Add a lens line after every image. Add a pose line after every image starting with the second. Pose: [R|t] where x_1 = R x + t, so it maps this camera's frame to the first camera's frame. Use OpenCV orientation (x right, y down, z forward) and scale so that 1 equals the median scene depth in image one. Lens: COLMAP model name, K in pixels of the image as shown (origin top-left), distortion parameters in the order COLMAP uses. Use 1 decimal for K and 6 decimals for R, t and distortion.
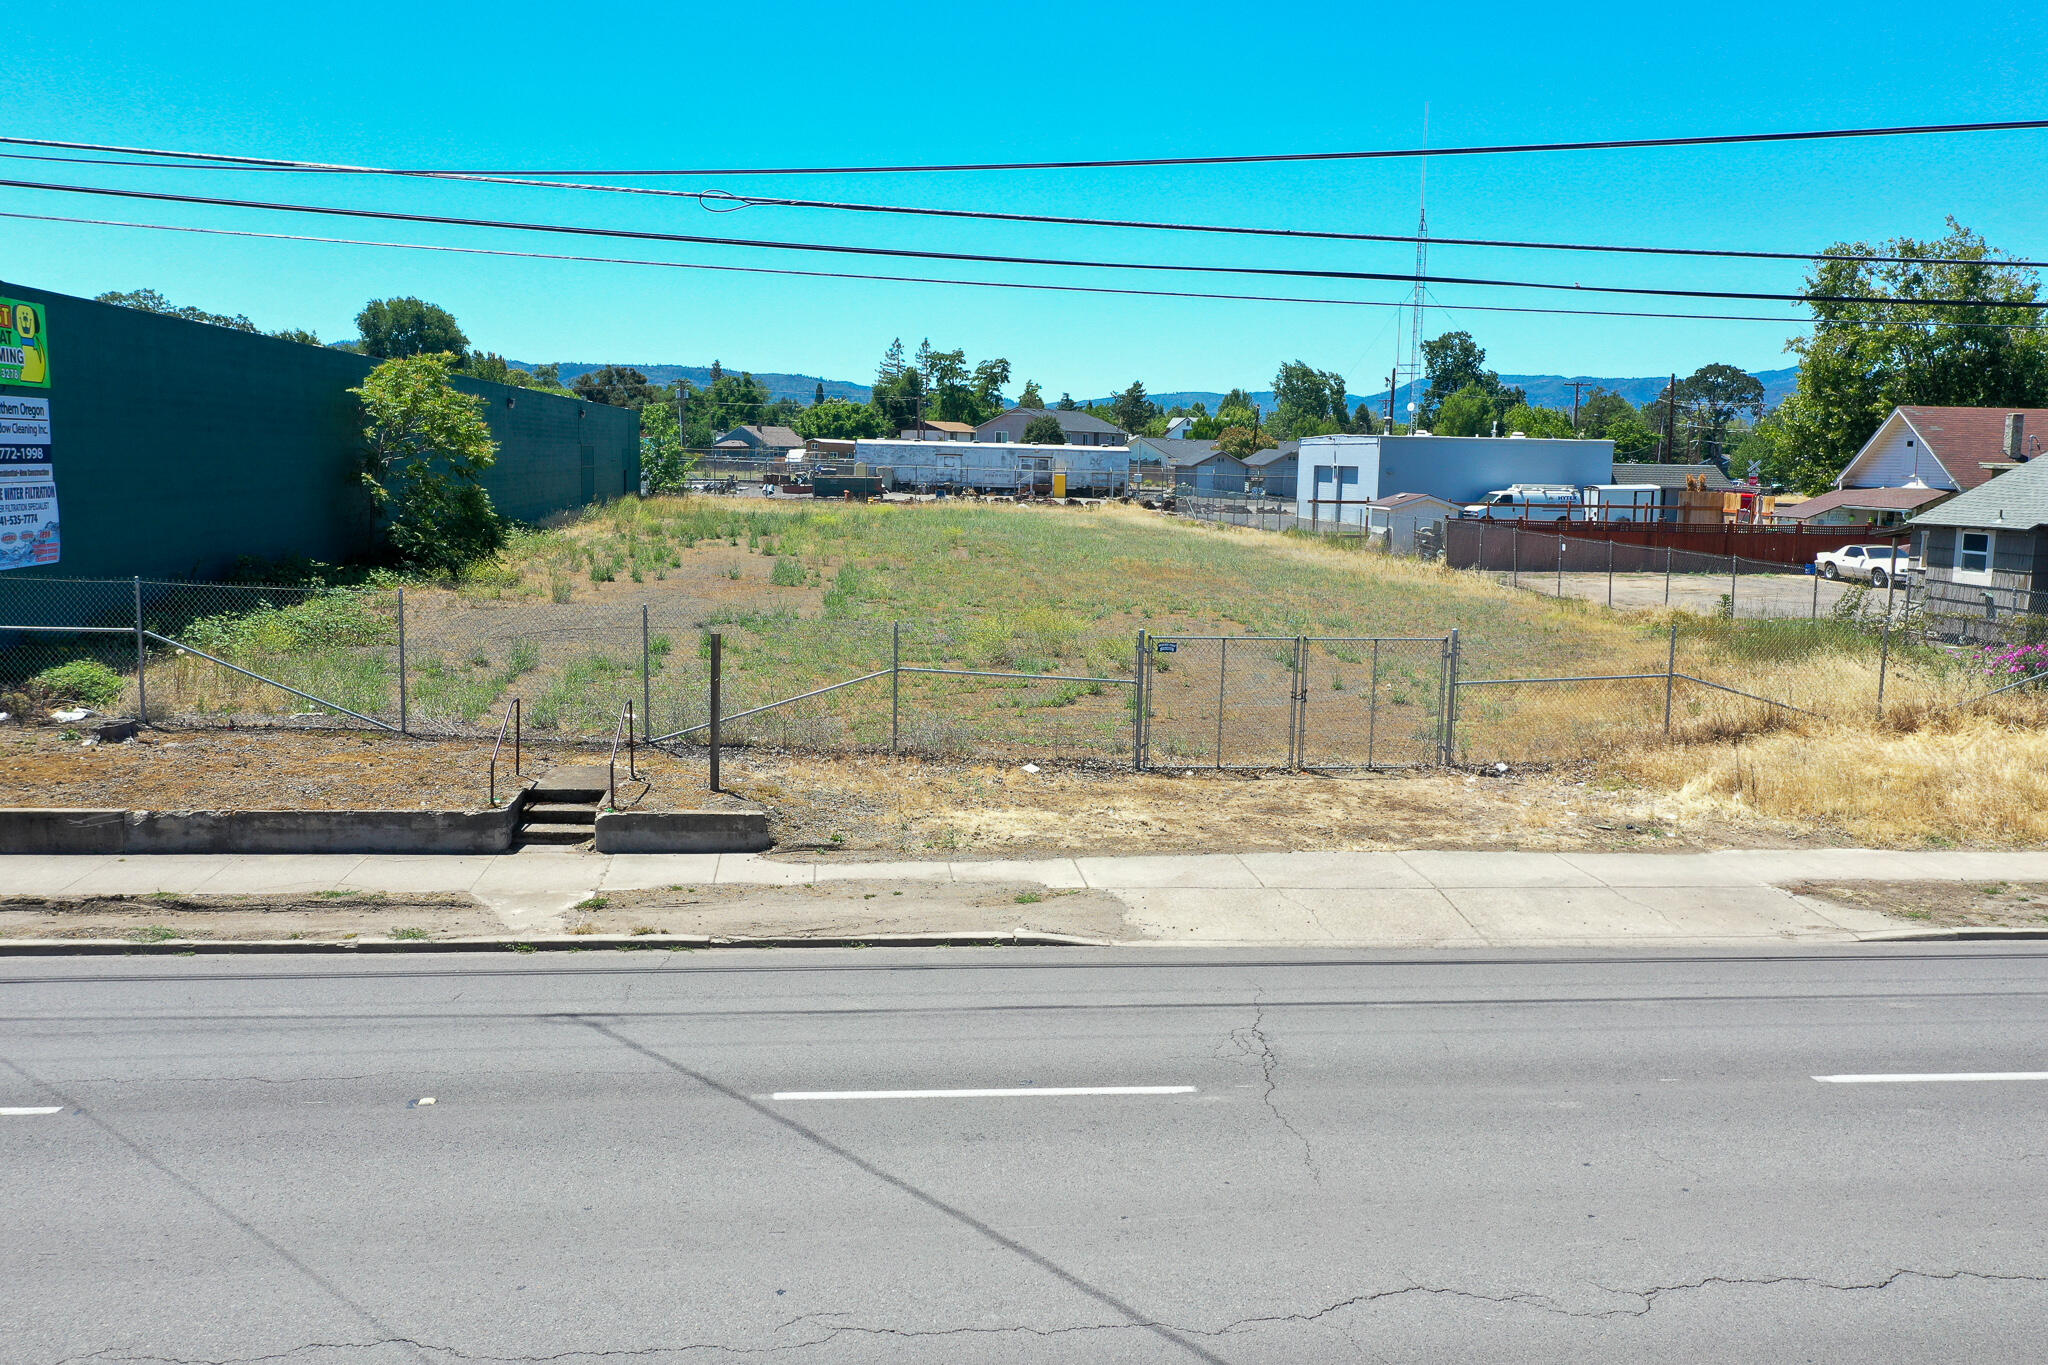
lens RADIAL K [[1551.0, 0, 983.7], [0, 1551.0, 766.5], [0, 0, 1]] dist [0.004501, 0.002476]
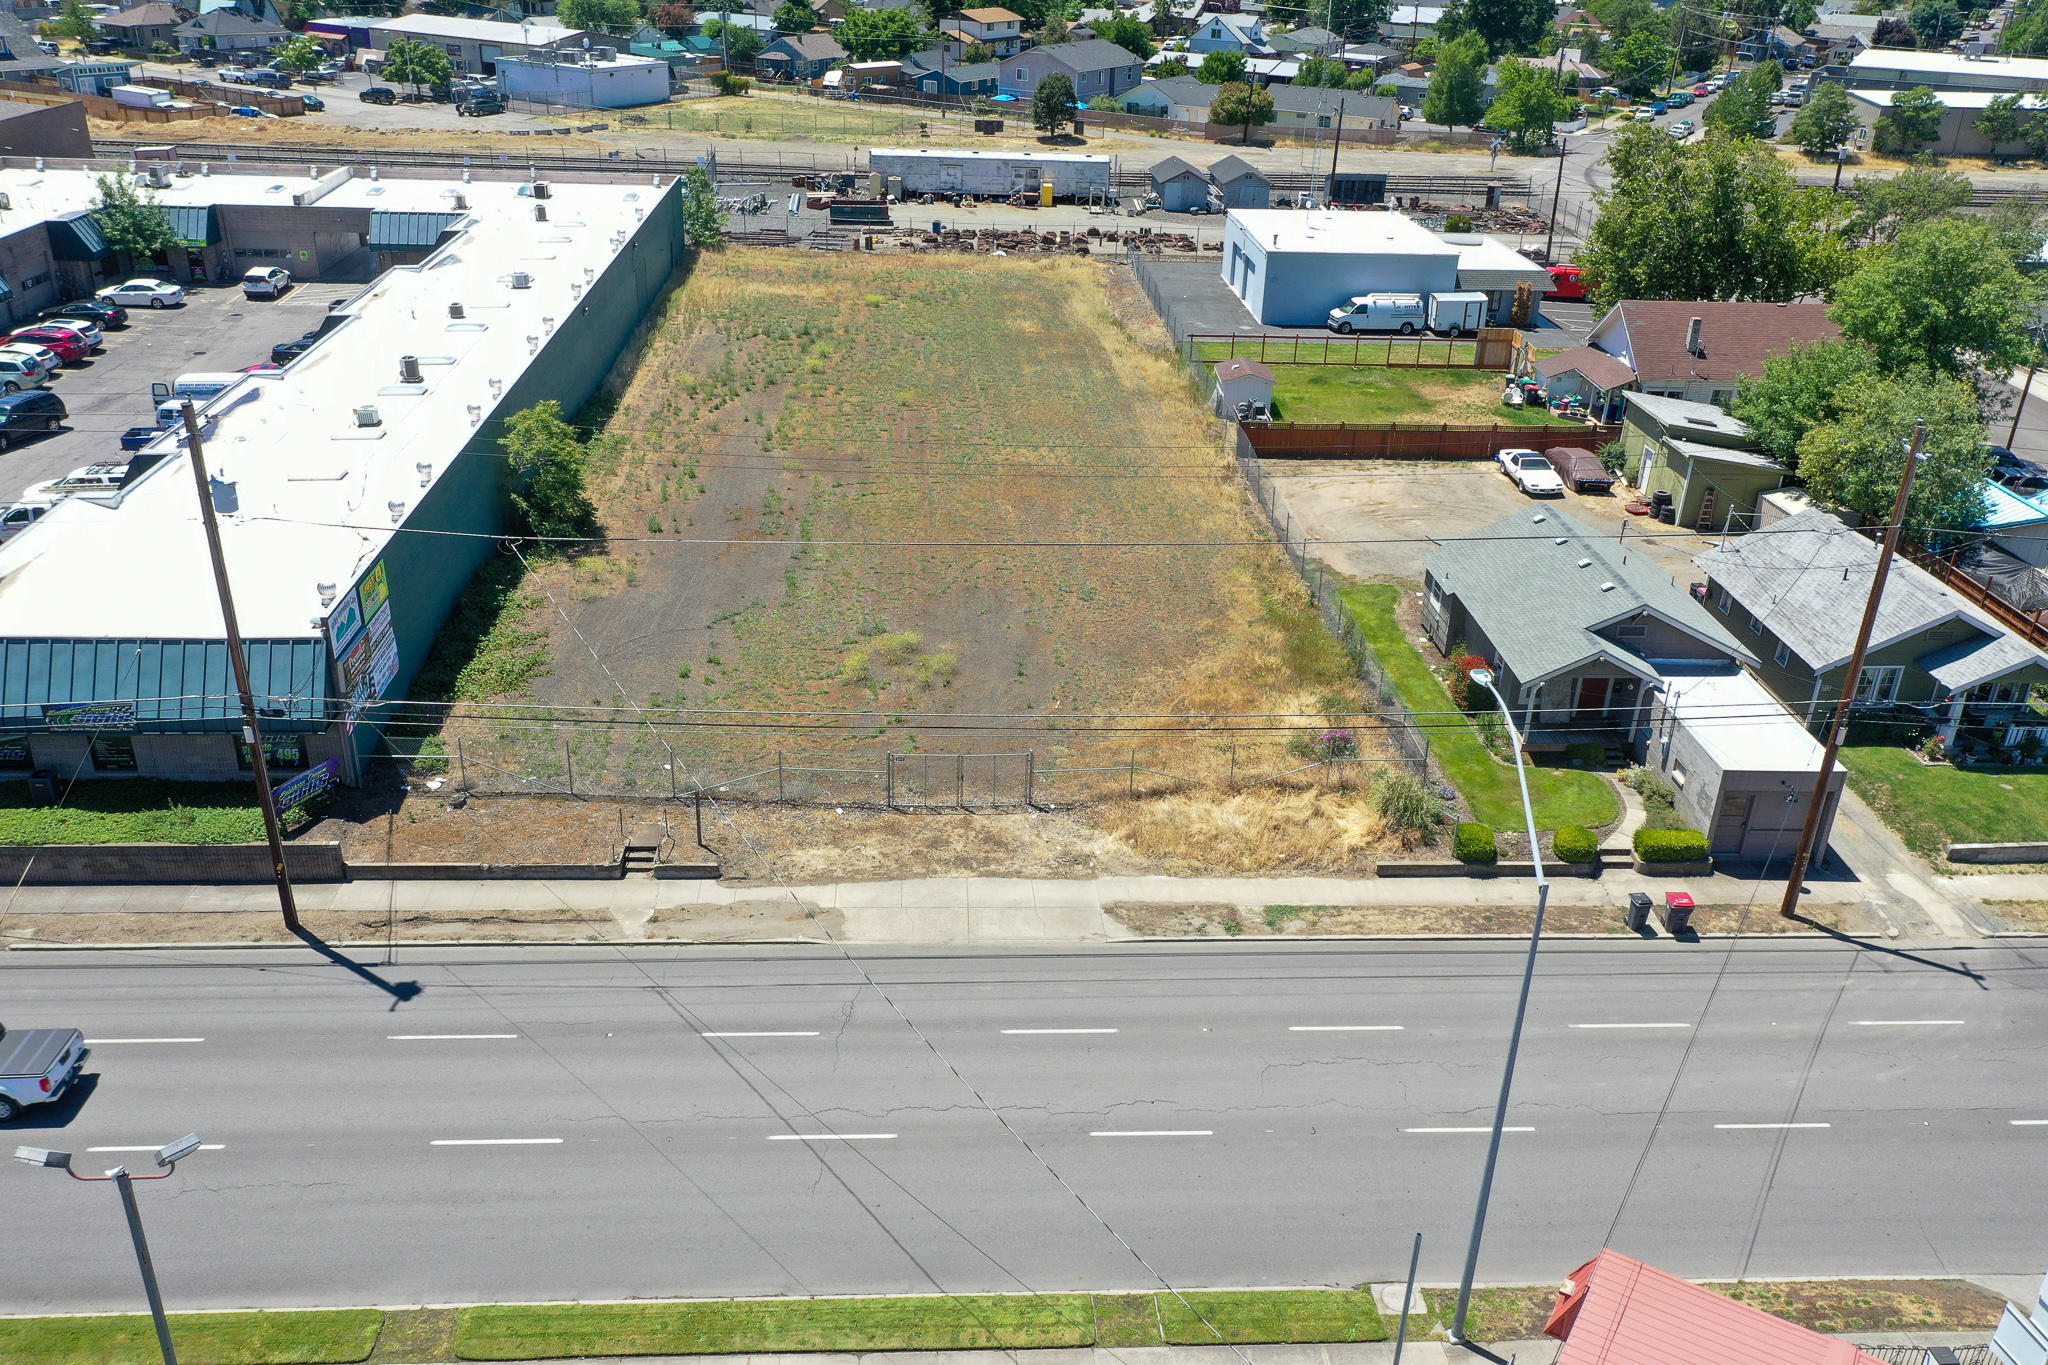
lens RADIAL K [[1647.2, 0, 1026.3], [0, 1647.2, 694.4], [0, 0, 1]] dist [-0.000202, 0.005720]
pose [[0.998992, 0.031650, -0.031829, 0.372263], [-0.020304, 0.951038, 0.308406, -0.904614], [0.040032, -0.307449, 0.950722, -1.243501]]
